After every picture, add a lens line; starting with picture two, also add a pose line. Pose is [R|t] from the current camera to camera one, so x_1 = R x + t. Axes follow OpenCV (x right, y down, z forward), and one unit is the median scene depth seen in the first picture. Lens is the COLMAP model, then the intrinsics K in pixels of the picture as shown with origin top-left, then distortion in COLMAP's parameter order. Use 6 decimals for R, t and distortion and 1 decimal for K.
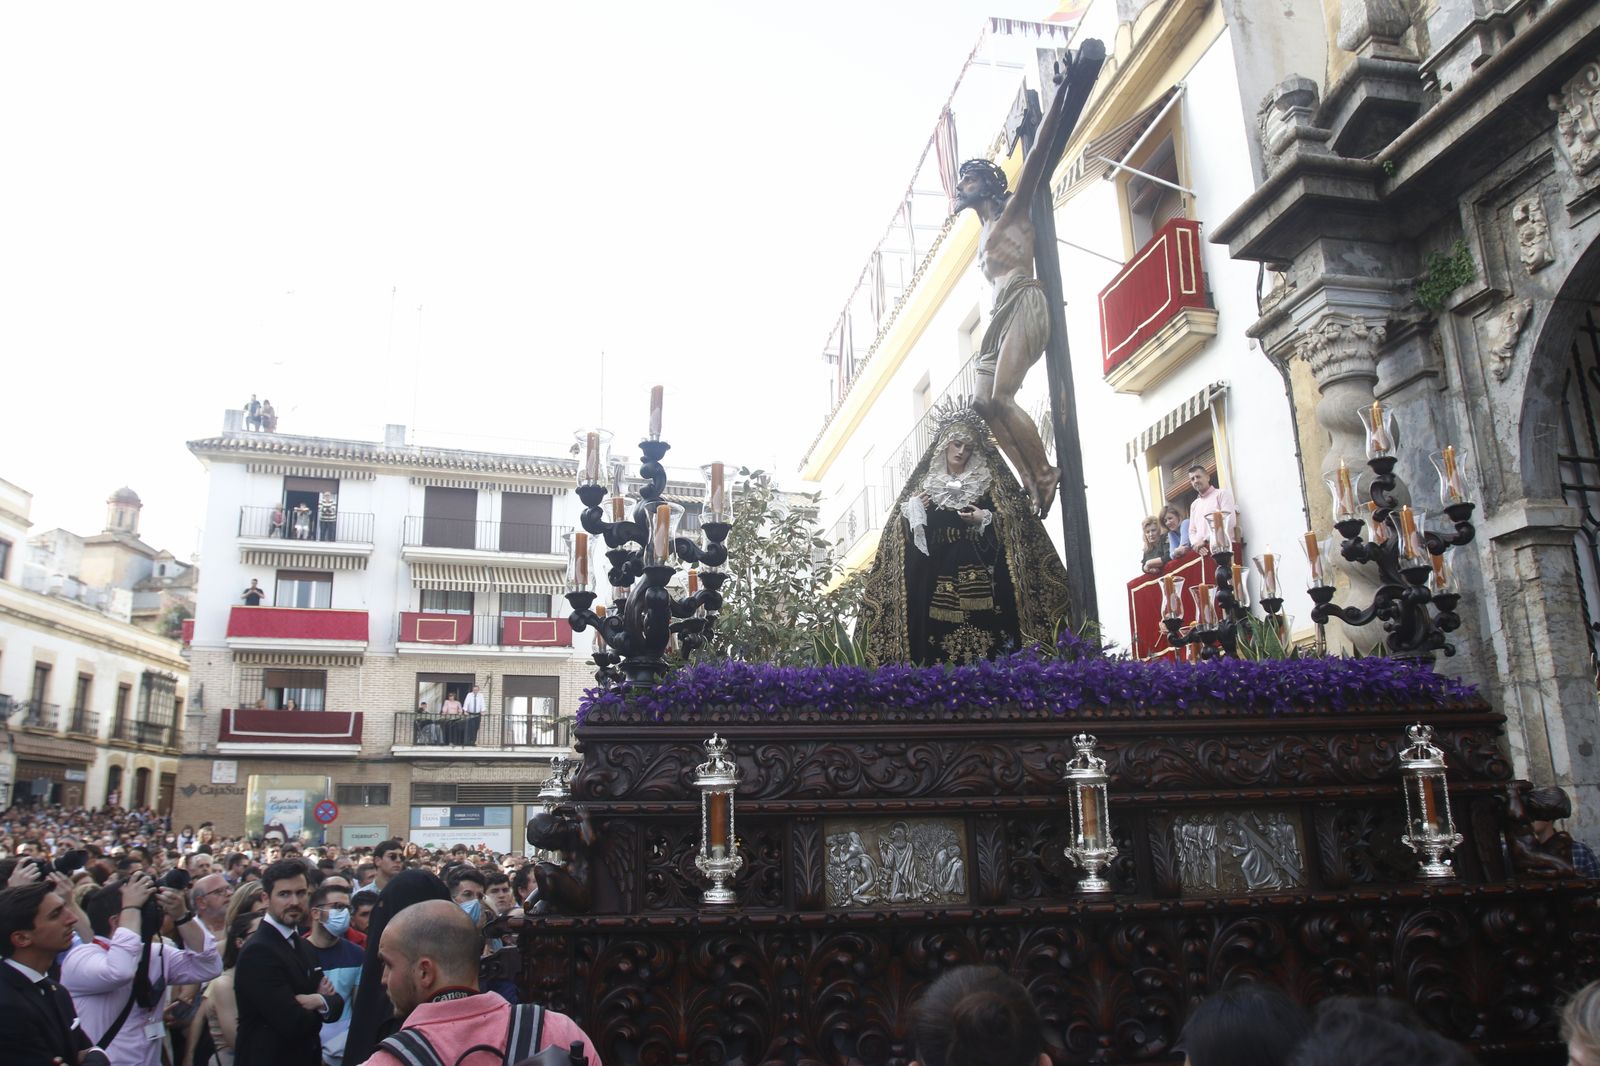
lens RADIAL K [[1199.7, 0, 805.3], [0, 1199.7, 522.5], [0, 0, 1]] dist [-0.074903, 0.028090]
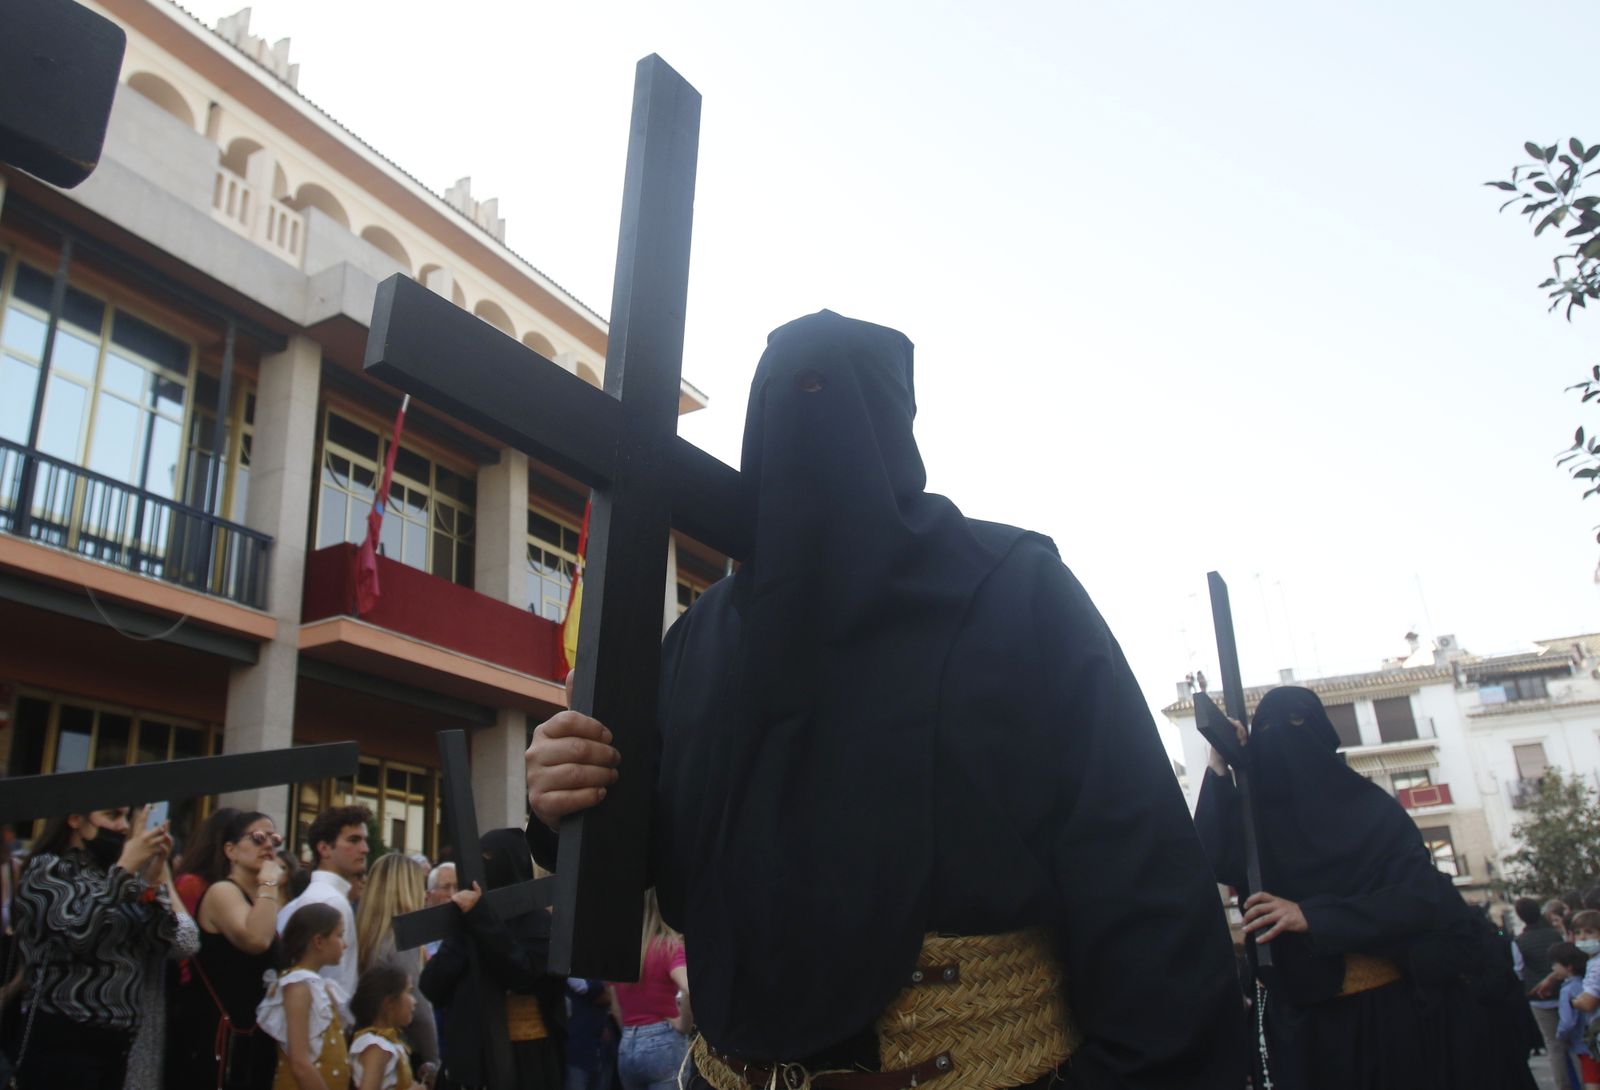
lens RADIAL K [[1243.9, 0, 783.2], [0, 1243.9, 531.4], [0, 0, 1]] dist [-0.046418, 0.023349]
pose [[0.780484, -0.246427, -0.574560, 0.101814], [0.199734, 0.969159, -0.144350, -0.163774], [0.592412, -0.002097, 0.805633, -0.661234]]
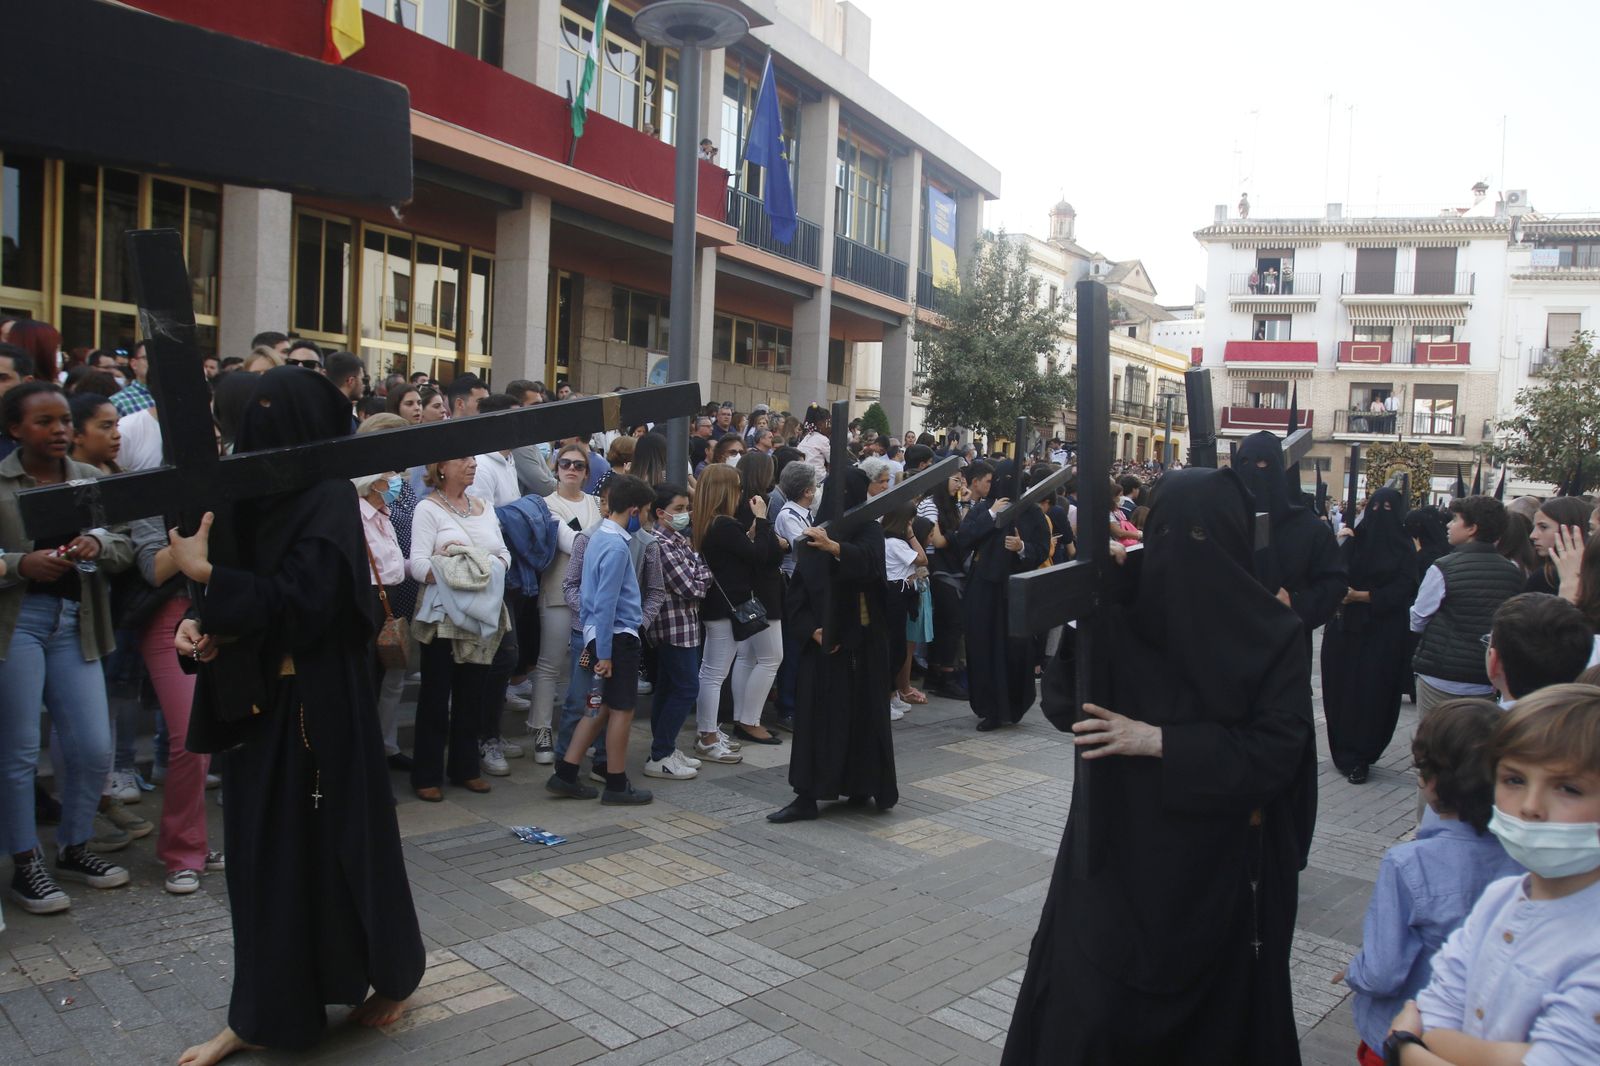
lens RADIAL K [[1147.6, 0, 802.6], [0, 1147.6, 533.8], [0, 0, 1]] dist [-0.078159, 0.035316]
pose [[0.756219, 0.094216, -0.647500, 0.077859], [0.102914, 0.960136, 0.259901, -0.126433], [0.646175, -0.263179, 0.716376, -0.479169]]
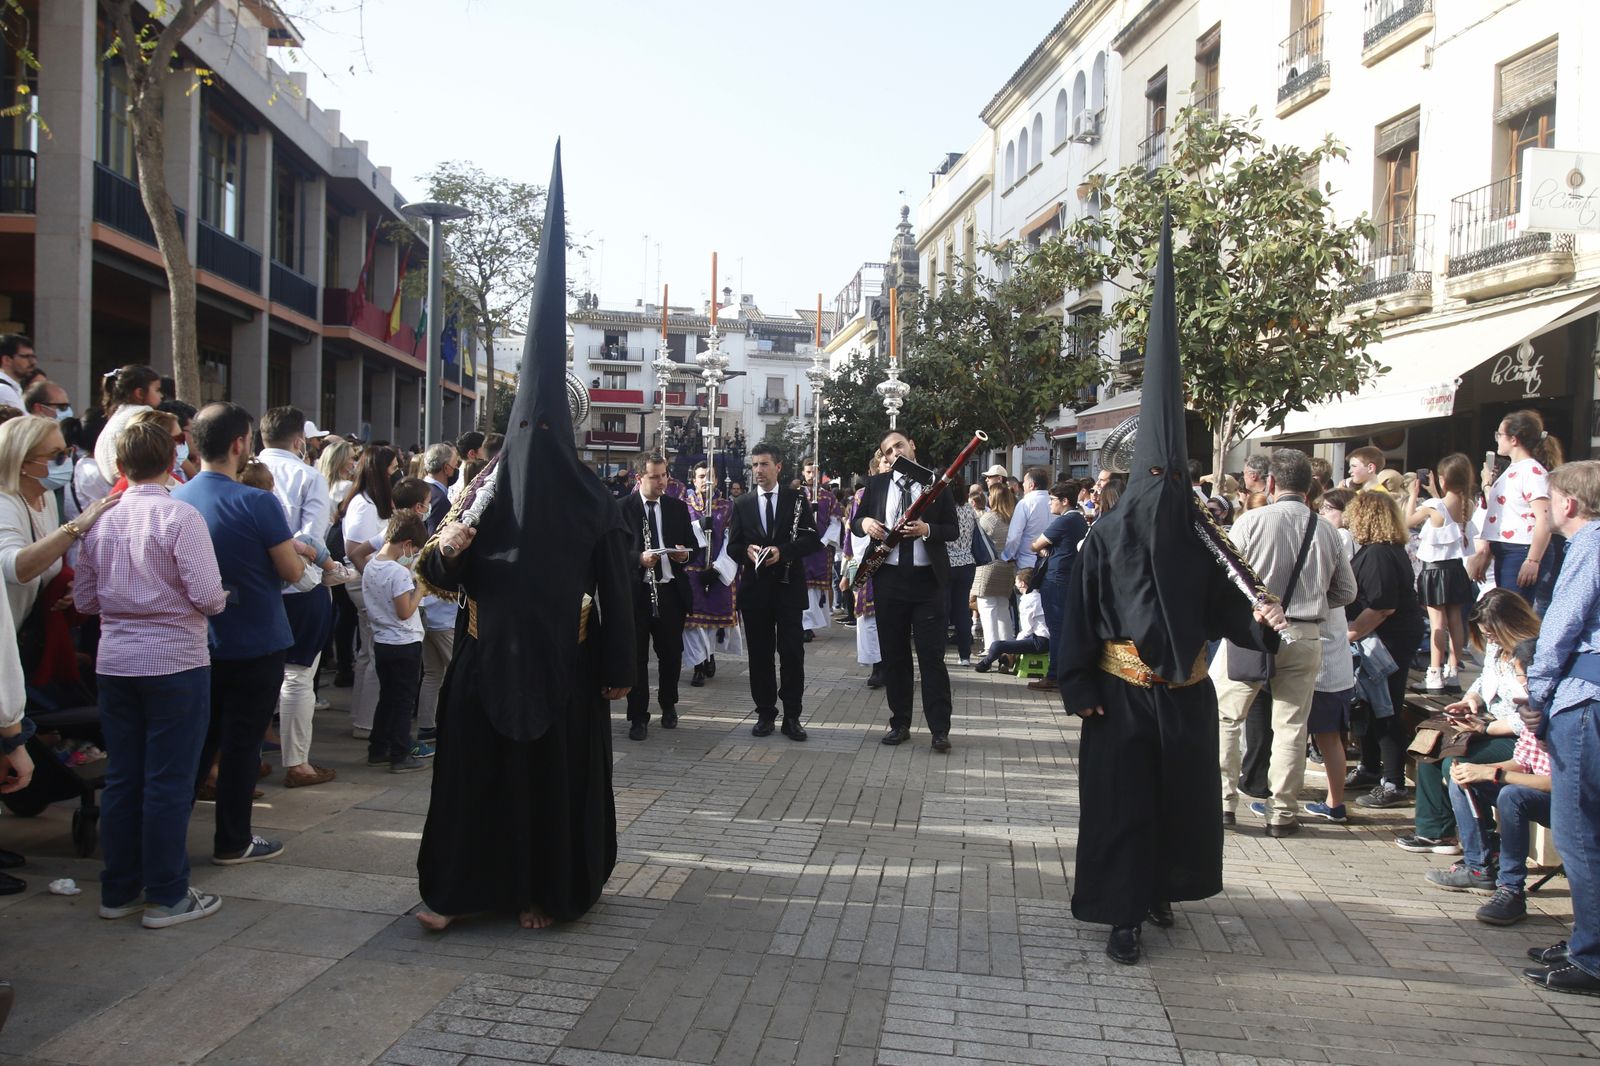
lens RADIAL K [[1147.6, 0, 785.1], [0, 1147.6, 530.8], [0, 0, 1]] dist [-0.078159, 0.035316]
pose [[0.993315, 0.059247, -0.099068, 0.155517], [-0.027826, 0.955823, 0.292621, -0.334567], [0.112029, -0.287909, 0.951083, -1.219513]]
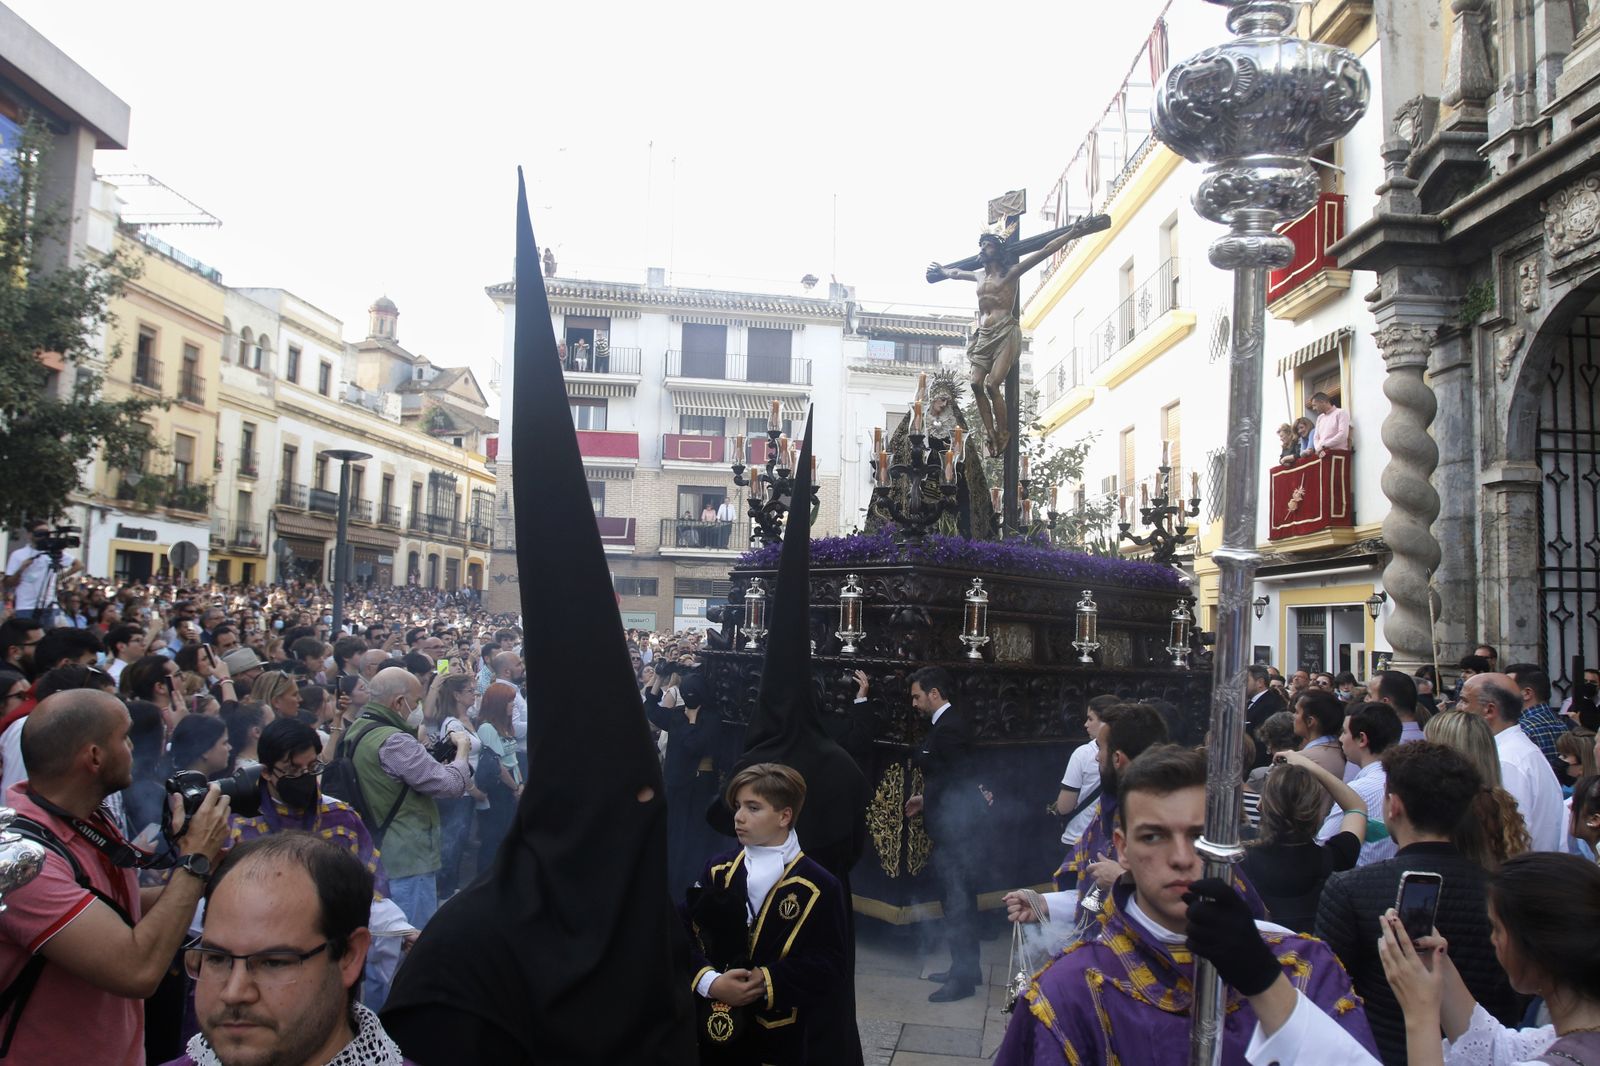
lens RADIAL K [[1187.1, 0, 807.8], [0, 1187.1, 530.8], [0, 0, 1]] dist [-0.072171, 0.042053]
pose [[0.985669, 0.035093, -0.165003, -0.006507], [-0.005659, 0.984450, 0.175571, -0.036981], [0.168598, -0.172122, 0.970540, -0.125106]]
